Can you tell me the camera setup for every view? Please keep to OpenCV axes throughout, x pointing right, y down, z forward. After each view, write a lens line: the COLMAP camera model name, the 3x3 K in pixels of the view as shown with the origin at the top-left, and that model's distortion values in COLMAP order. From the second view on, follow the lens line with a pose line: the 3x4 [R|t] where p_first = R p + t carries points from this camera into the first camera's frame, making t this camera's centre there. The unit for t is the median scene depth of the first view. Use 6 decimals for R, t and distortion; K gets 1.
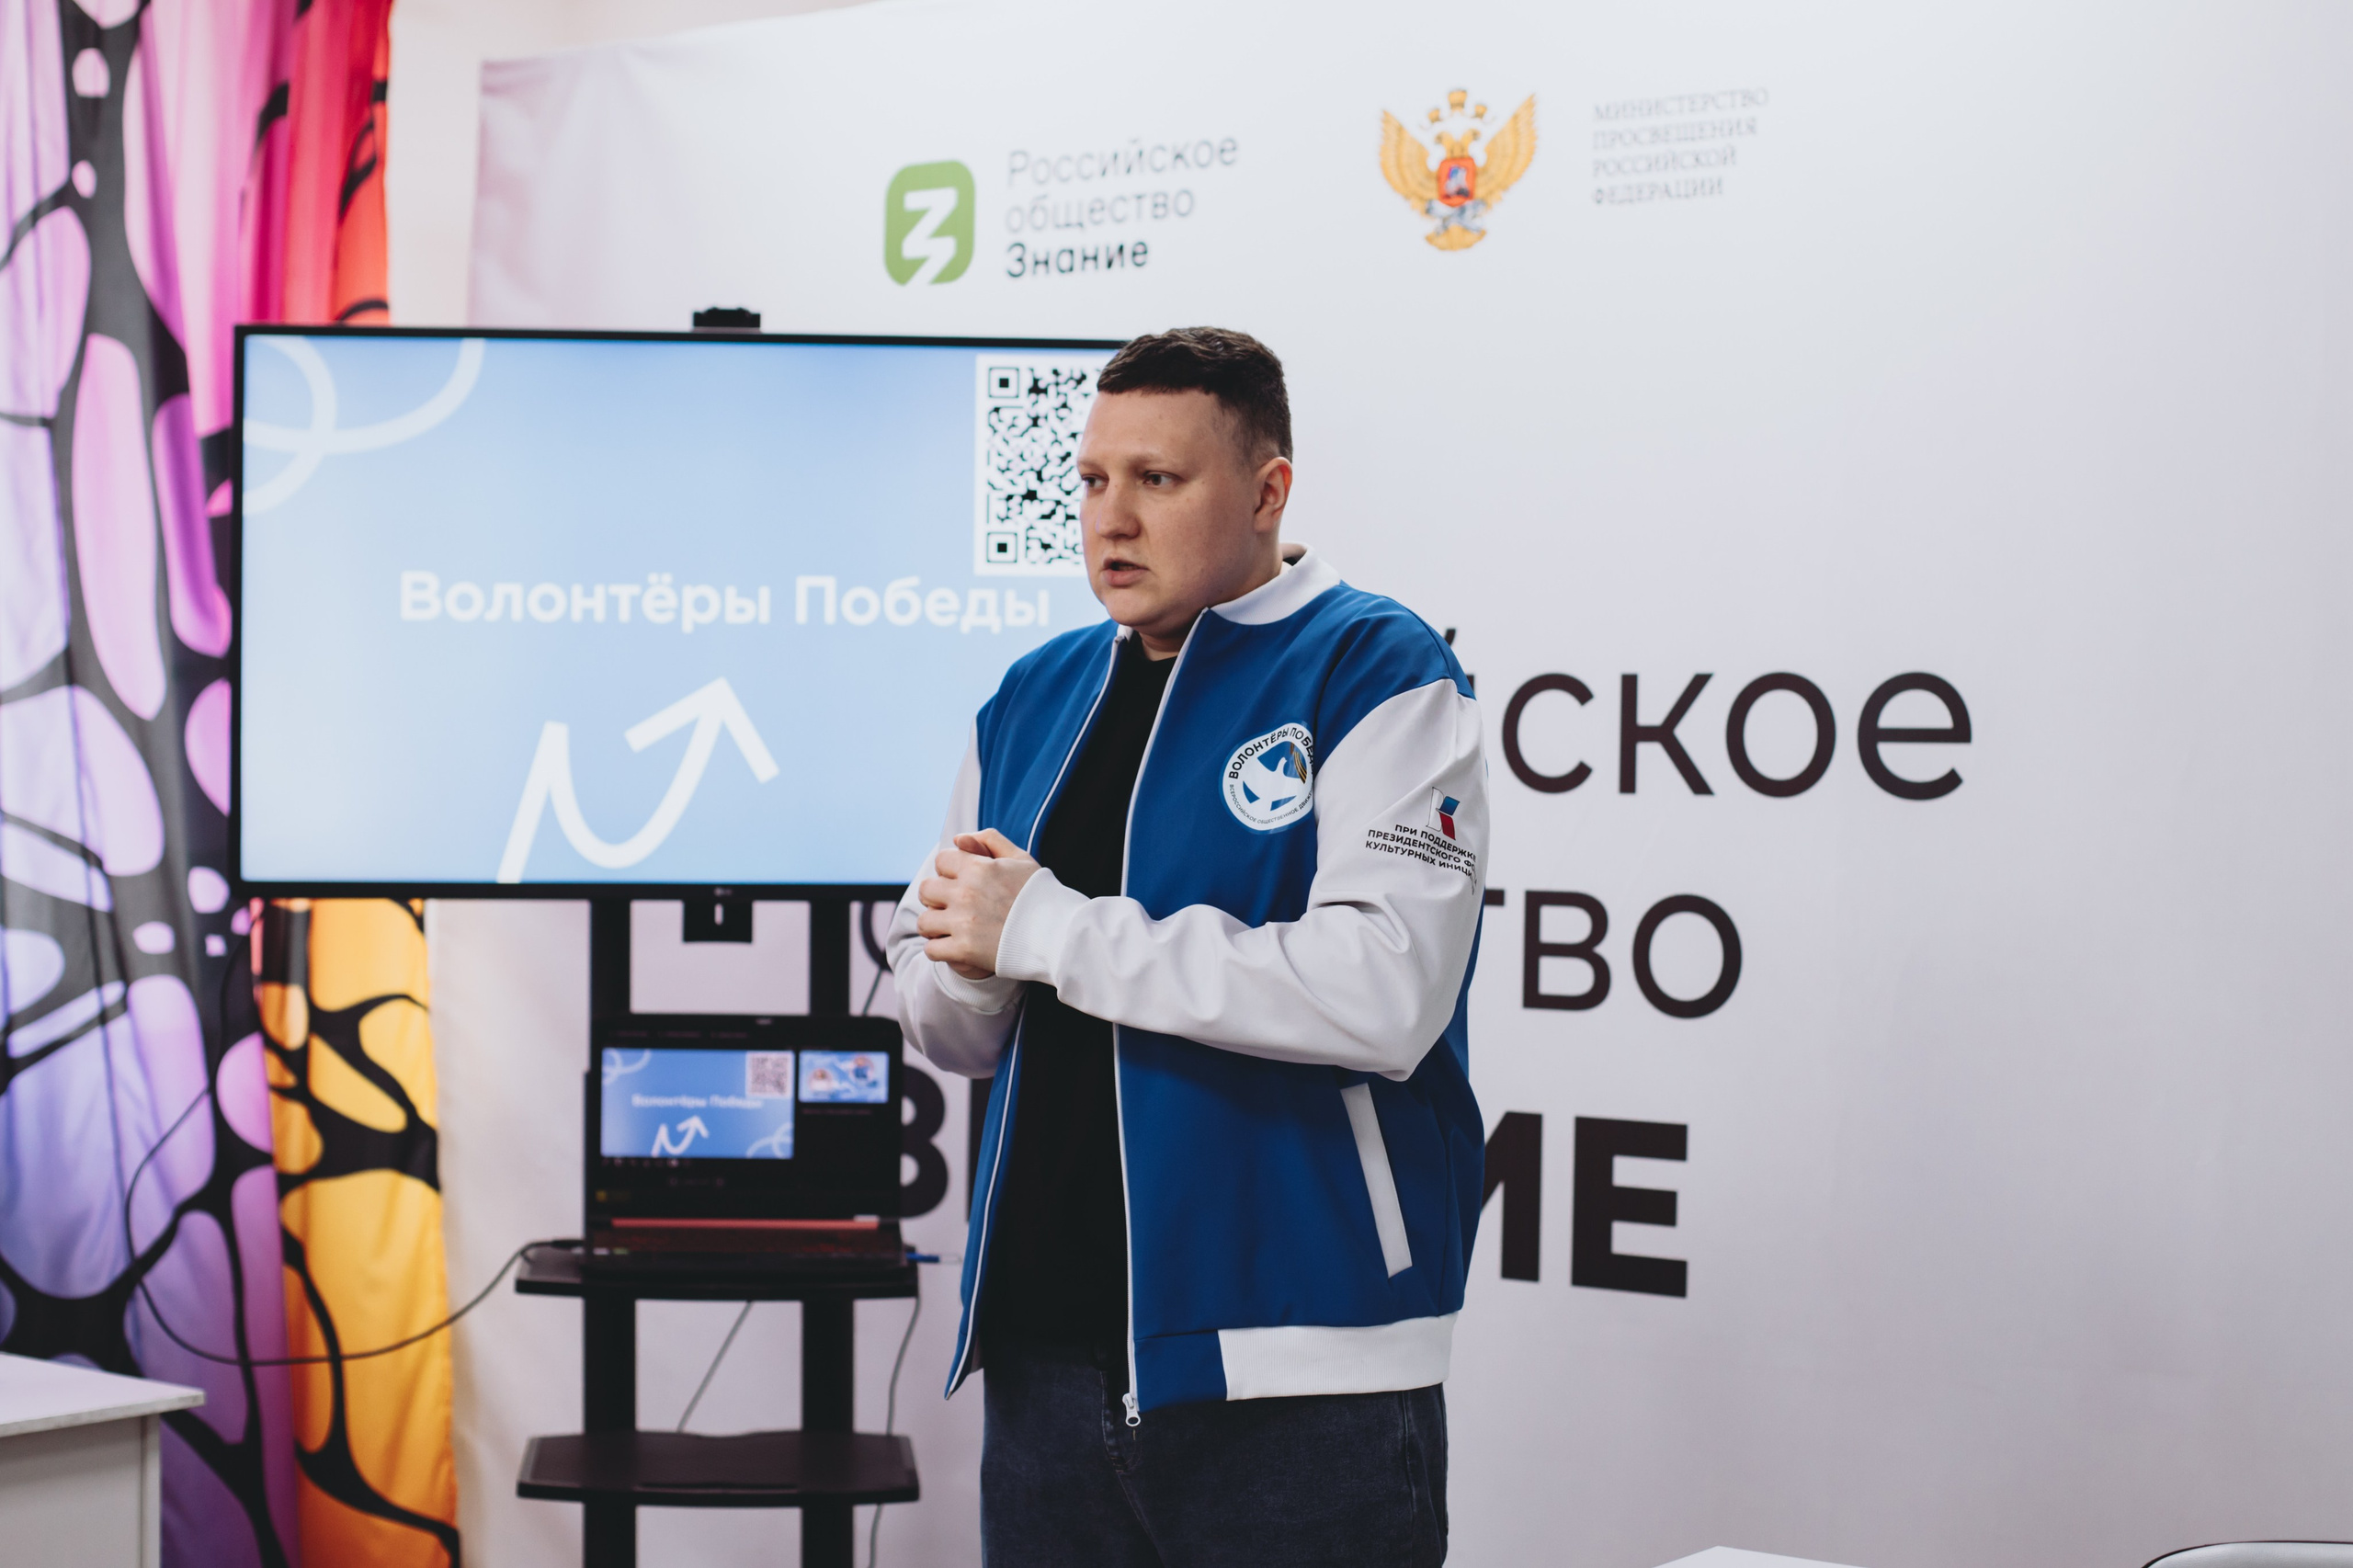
lens RADIAL K [[4090.7, 0, 1271.2], [0, 4090.7, 773.7], [0, 0, 1]] dist [-0.153043, 0.170003]
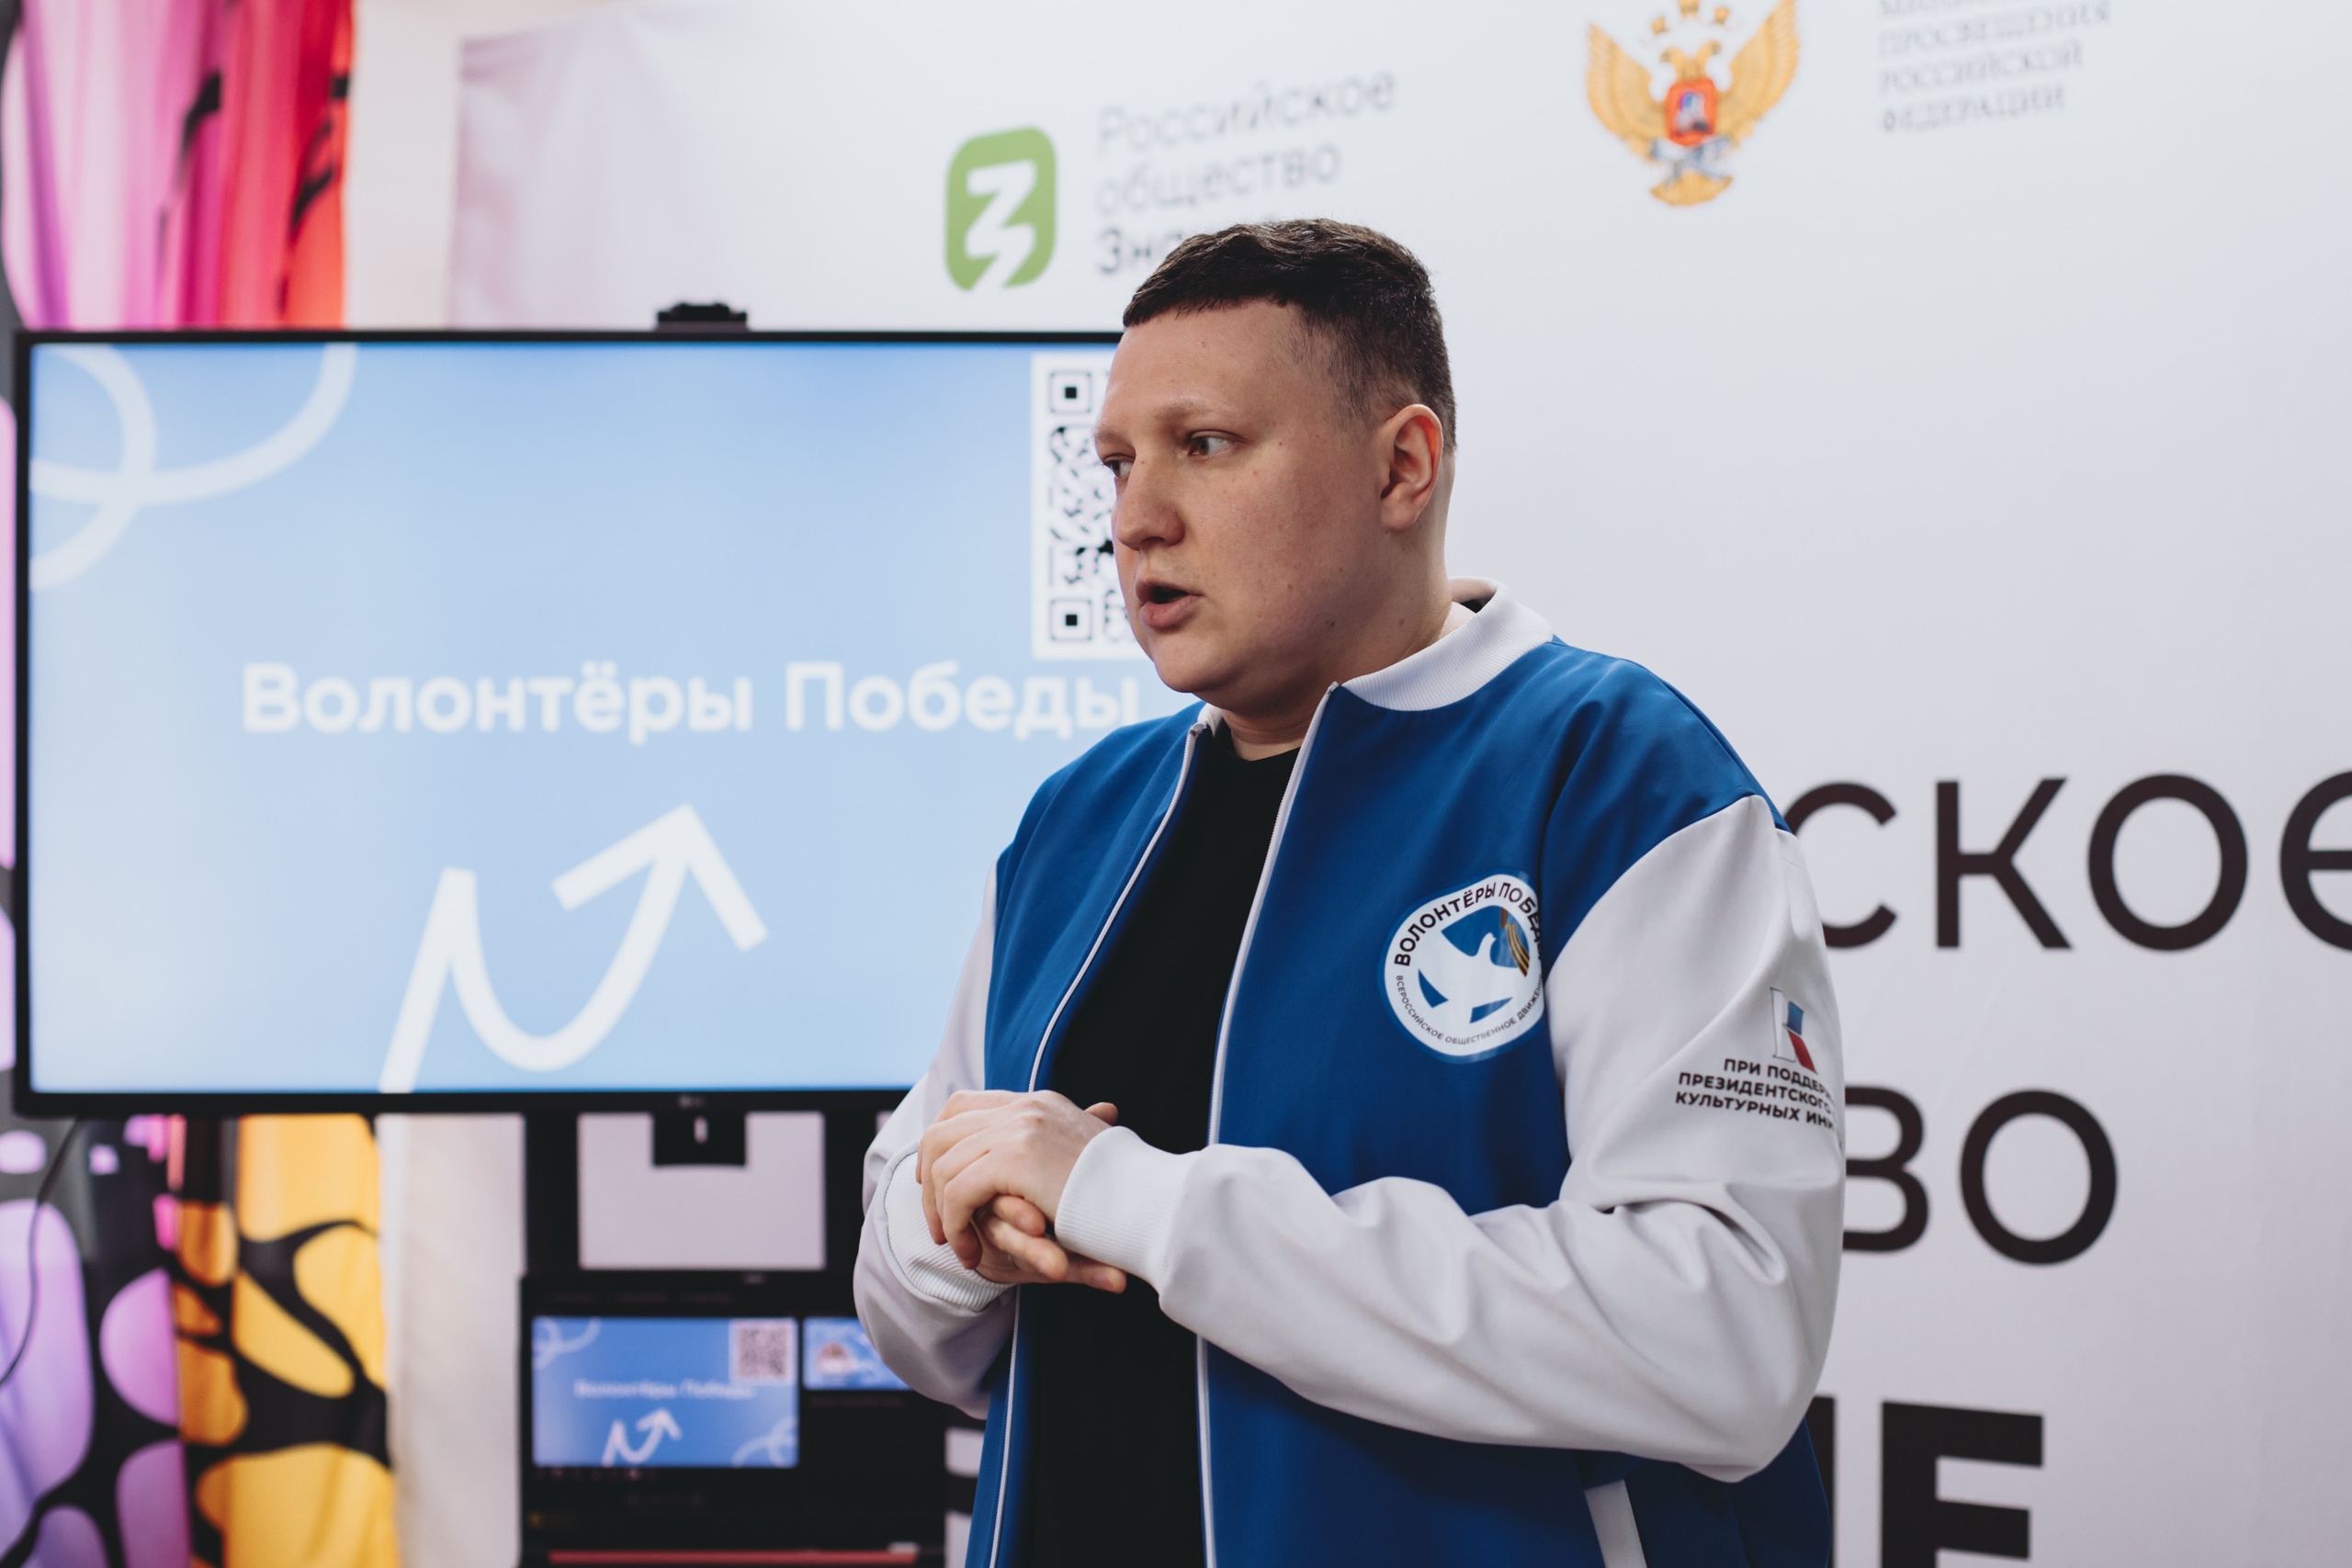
lens RADIAL K [[3961.3, 0, 1291.1], [0, 3961.3, 698.2], [0, 0, 1]] dist [-0.152808, 0.071619]
pose [[0.998391, -0.016907, -0.054117, 0.010509], [0.014112, 0.998567, -0.051624, -0.004765], [0.054912, 0.050777, 0.997199, 0.301839]]
